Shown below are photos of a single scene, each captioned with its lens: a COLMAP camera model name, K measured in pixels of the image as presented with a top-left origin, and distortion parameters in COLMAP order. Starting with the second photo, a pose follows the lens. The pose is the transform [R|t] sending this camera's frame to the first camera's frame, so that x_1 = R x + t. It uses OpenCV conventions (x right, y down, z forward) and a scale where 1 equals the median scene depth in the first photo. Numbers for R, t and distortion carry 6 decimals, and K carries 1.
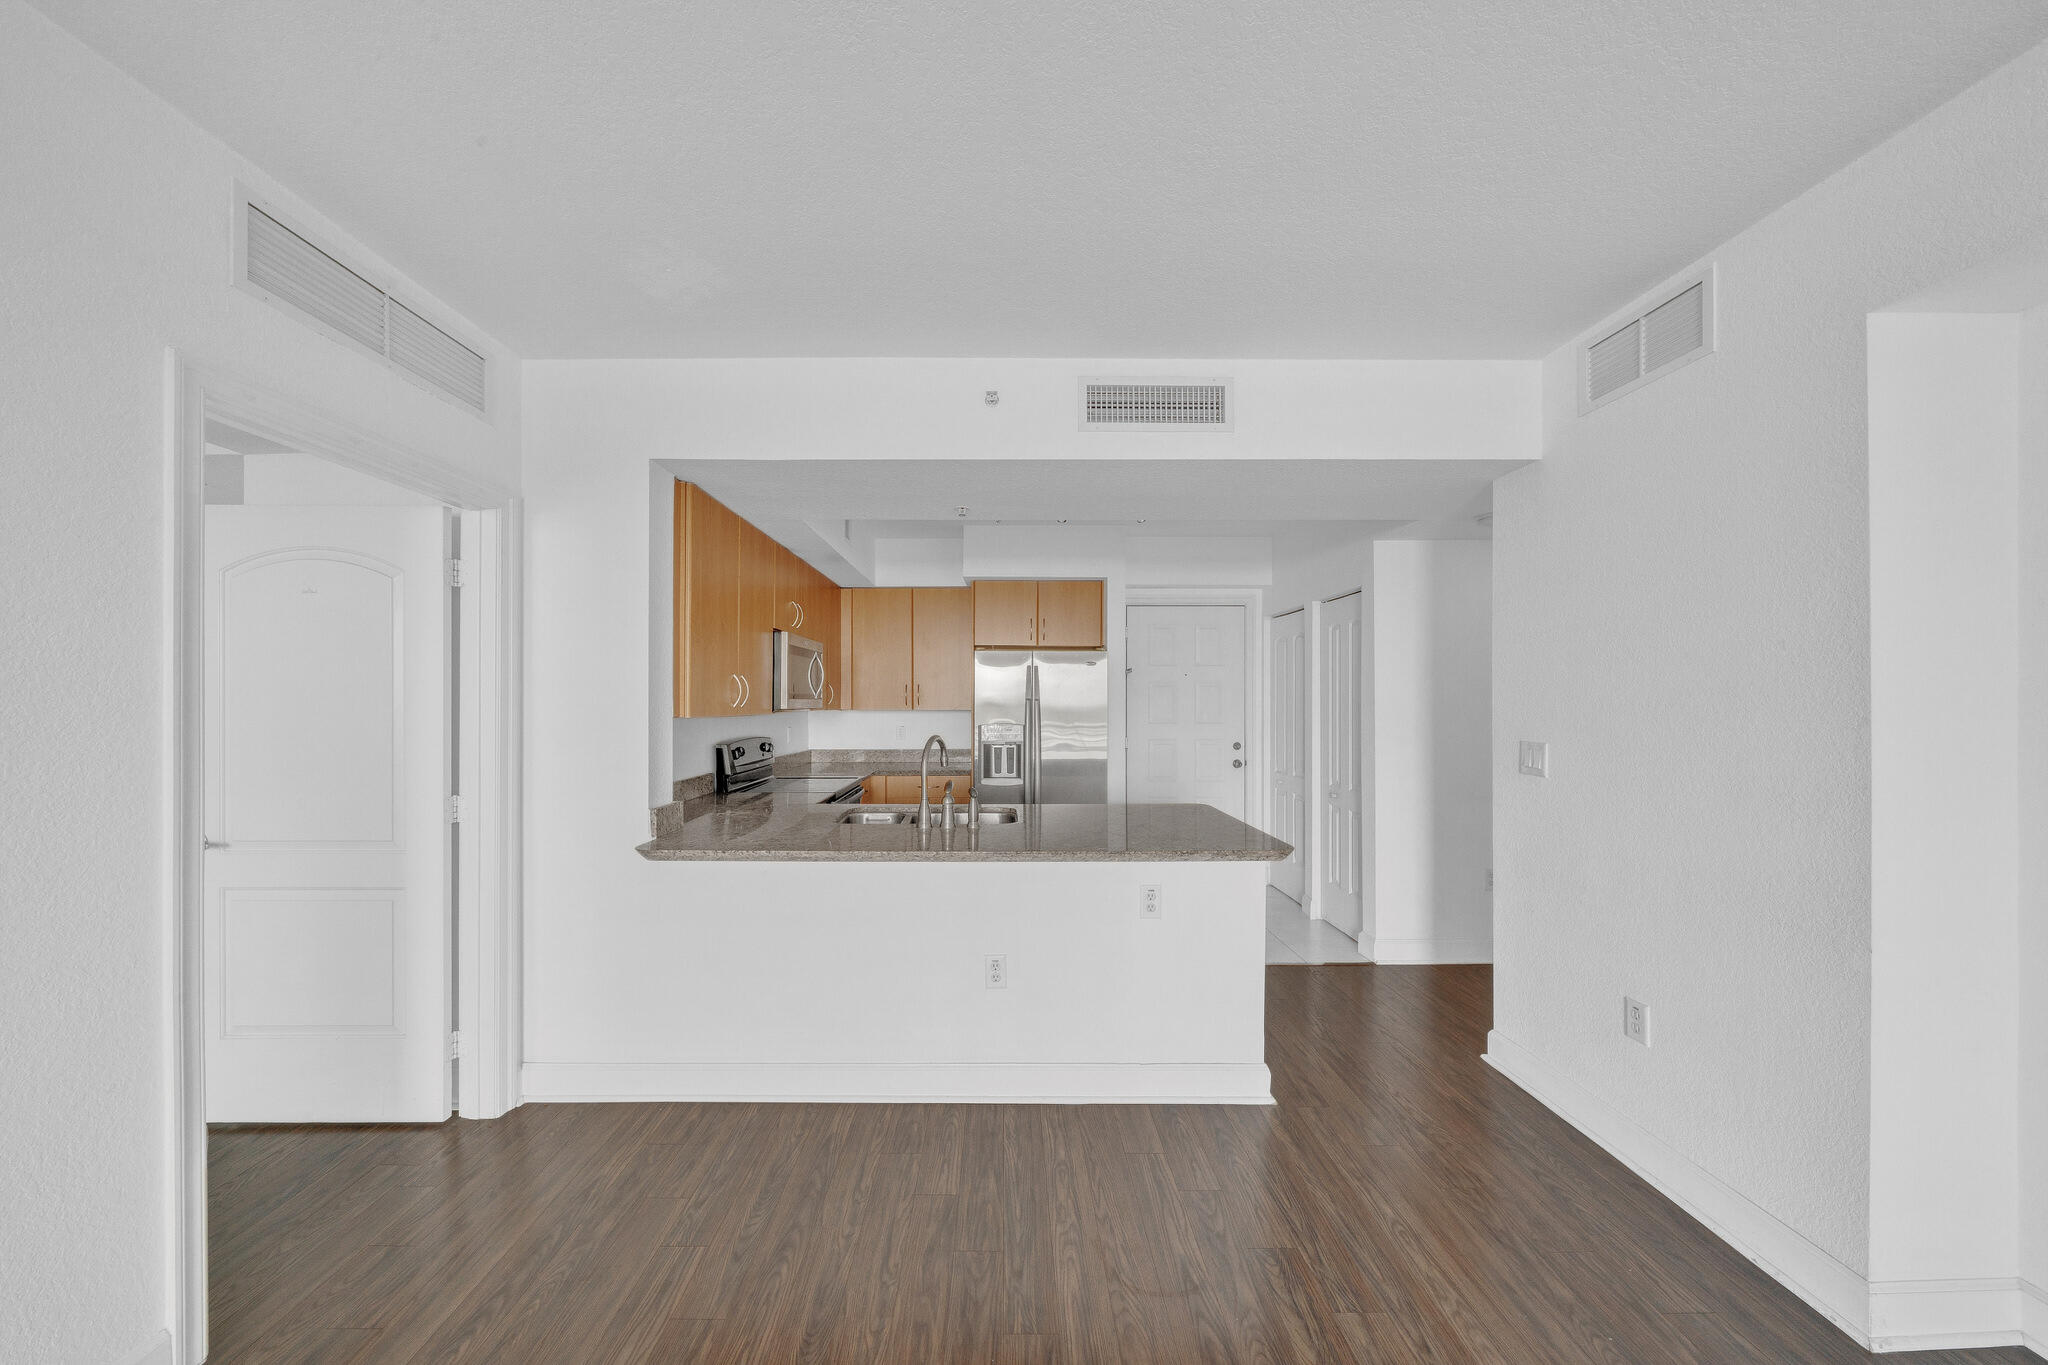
lens RADIAL K [[717.2, 0, 994.7], [0, 717.2, 702.2], [0, 0, 1]] dist [-0.006398, -0.000522]
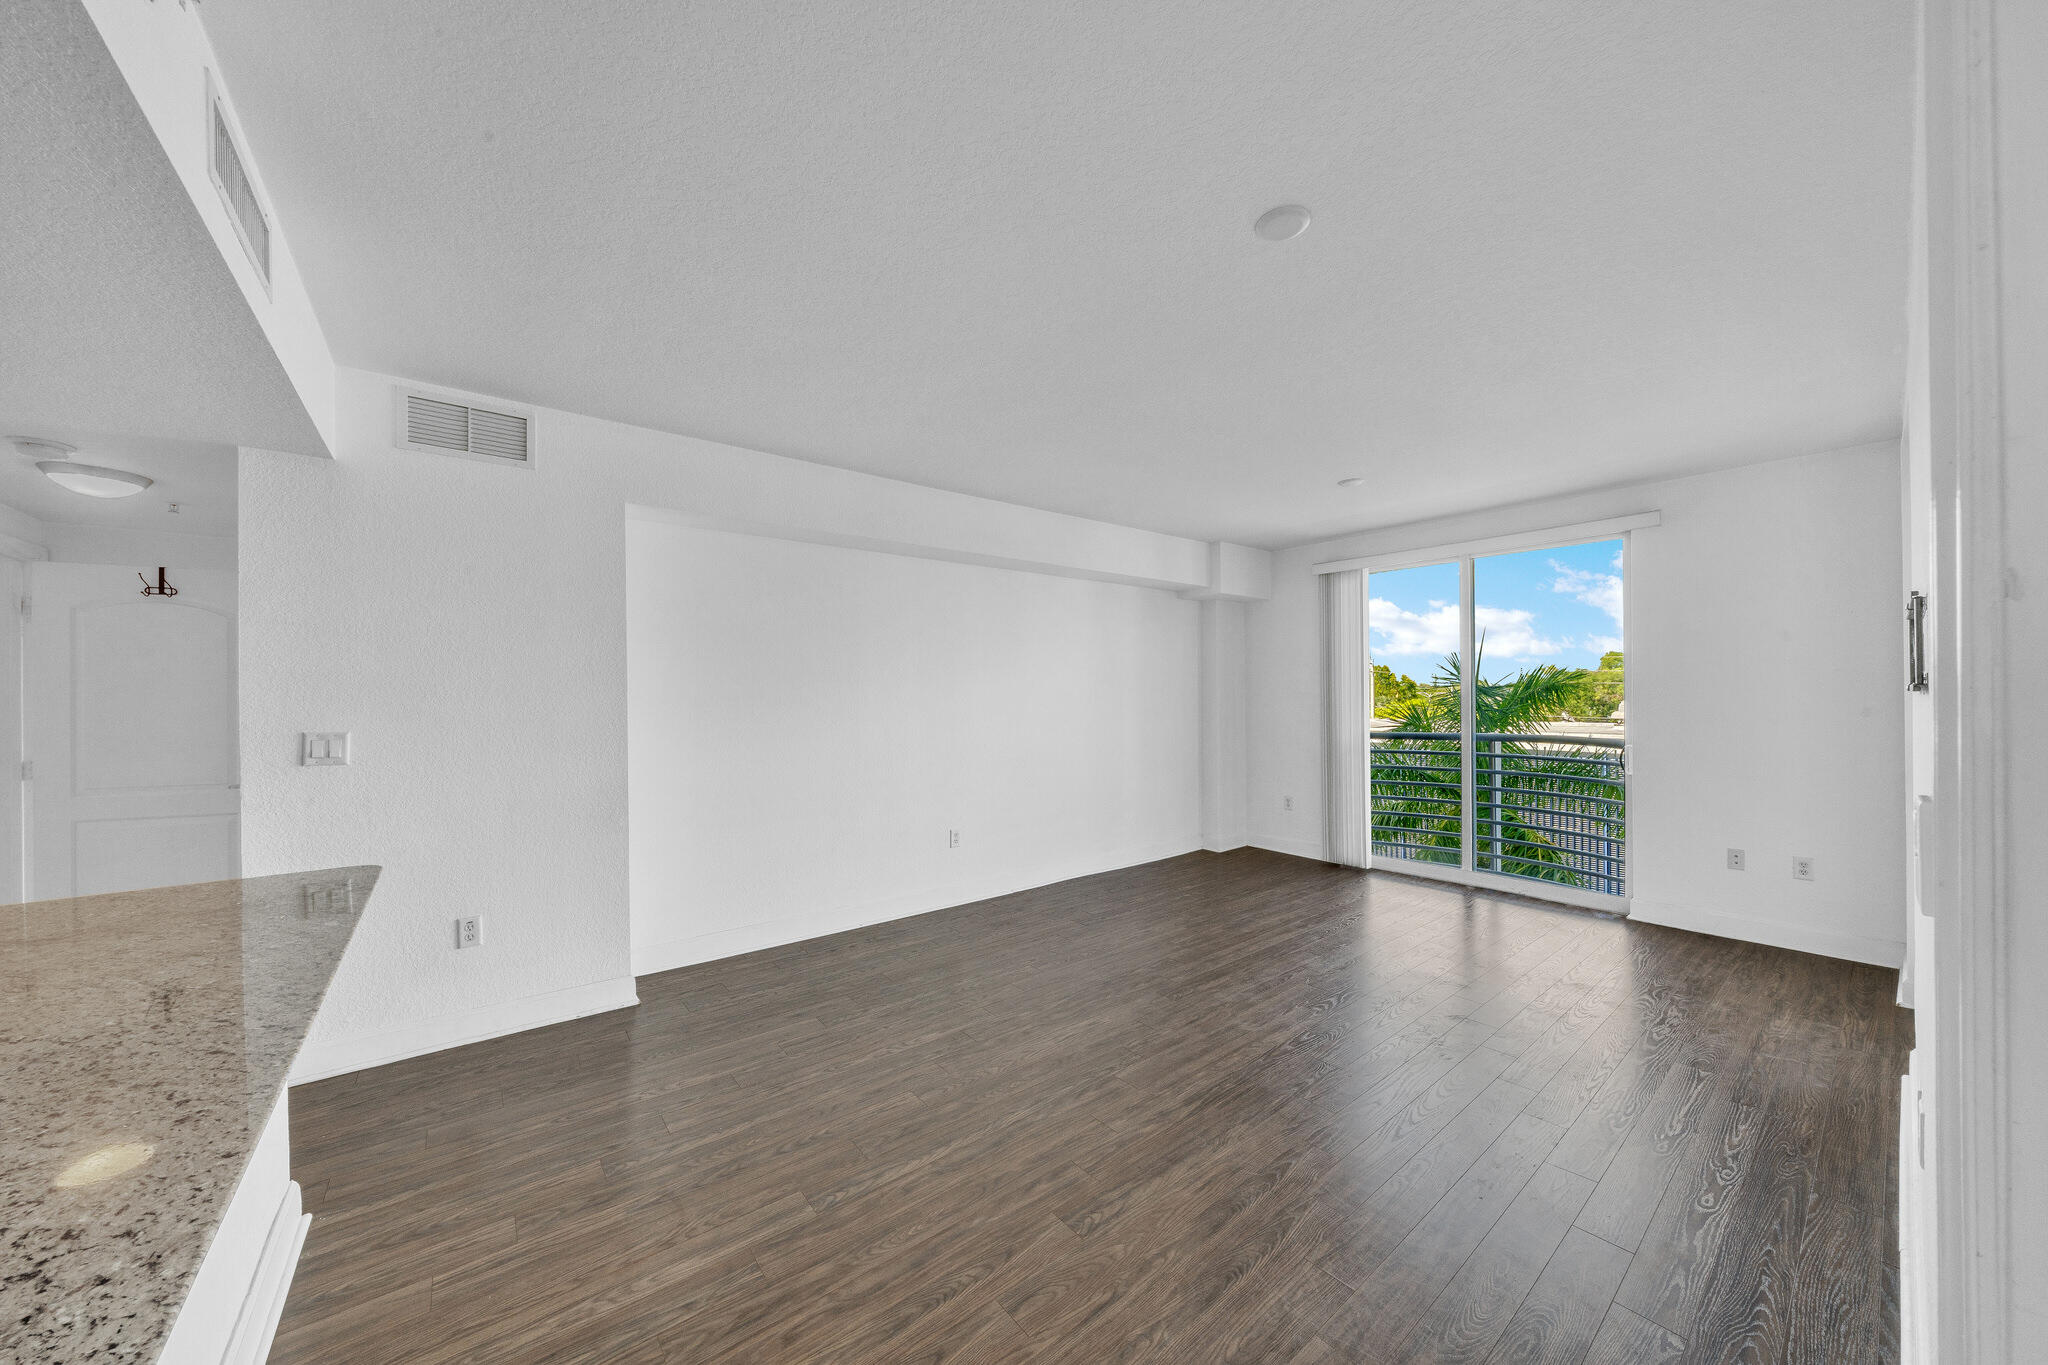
lens RADIAL K [[717.2, 0, 1035.3], [0, 717.2, 694.6], [0, 0, 1]] dist [-0.006398, -0.000522]
pose [[-0.647234, 0.001260, 0.762291, -0.915119], [0.004816, 0.999985, 0.002436, 0.004705], [-0.762277, 0.005248, -0.647230, 1.185667]]
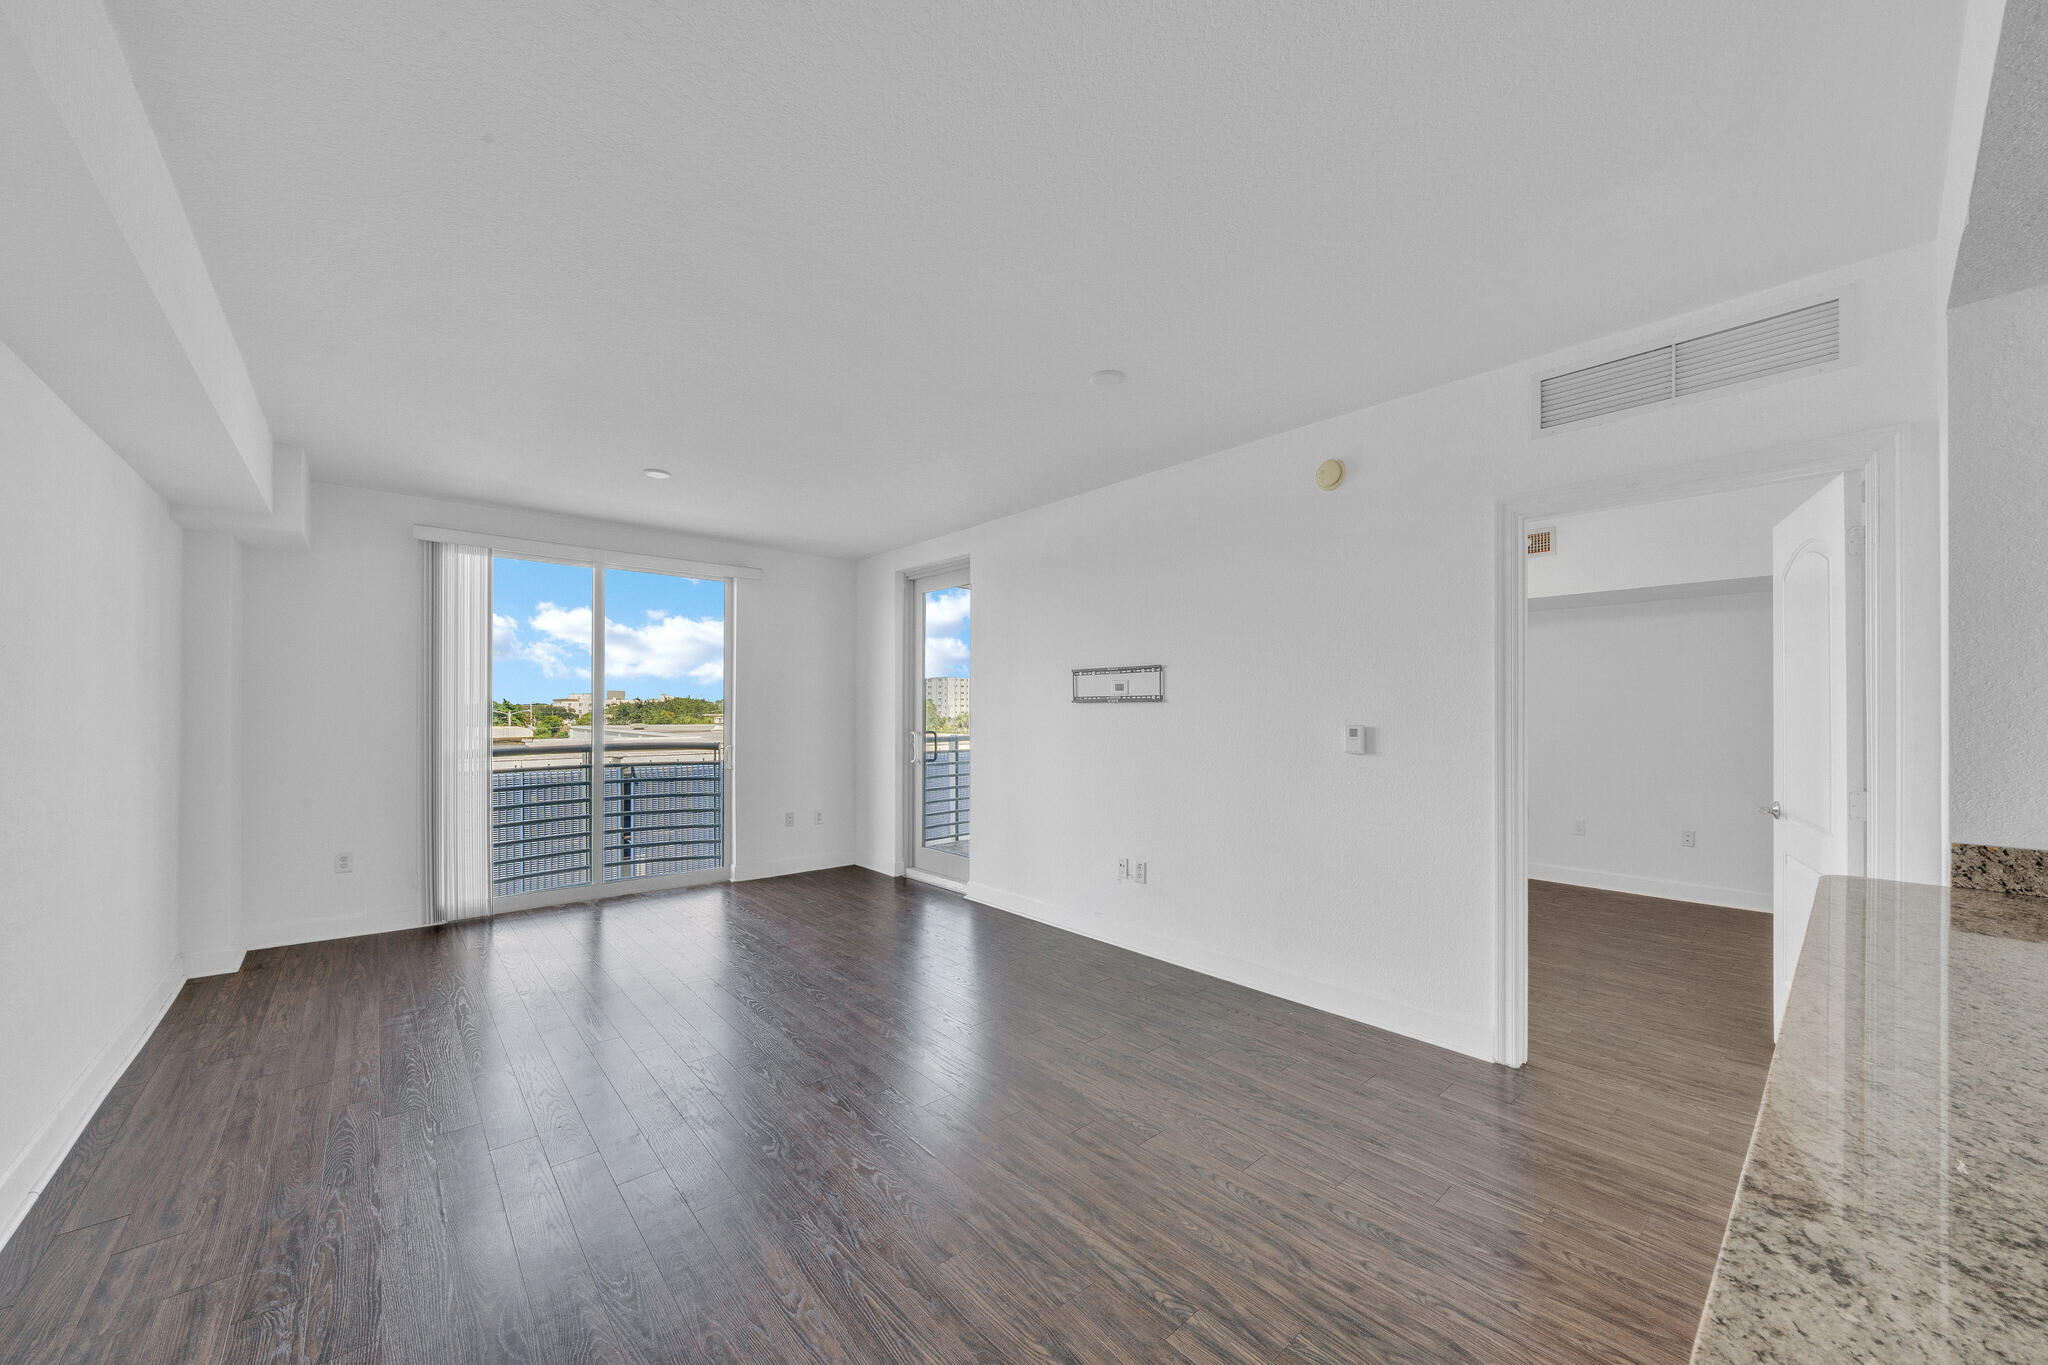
lens RADIAL K [[717.2, 0, 1045.4], [0, 717.2, 712.7], [0, 0, 1]] dist [-0.006398, -0.000522]
pose [[-0.731545, -0.006063, -0.681767, 0.800868], [-0.005801, 0.999980, -0.002669, 0.048061], [0.681769, 0.002003, -0.731565, 1.258966]]
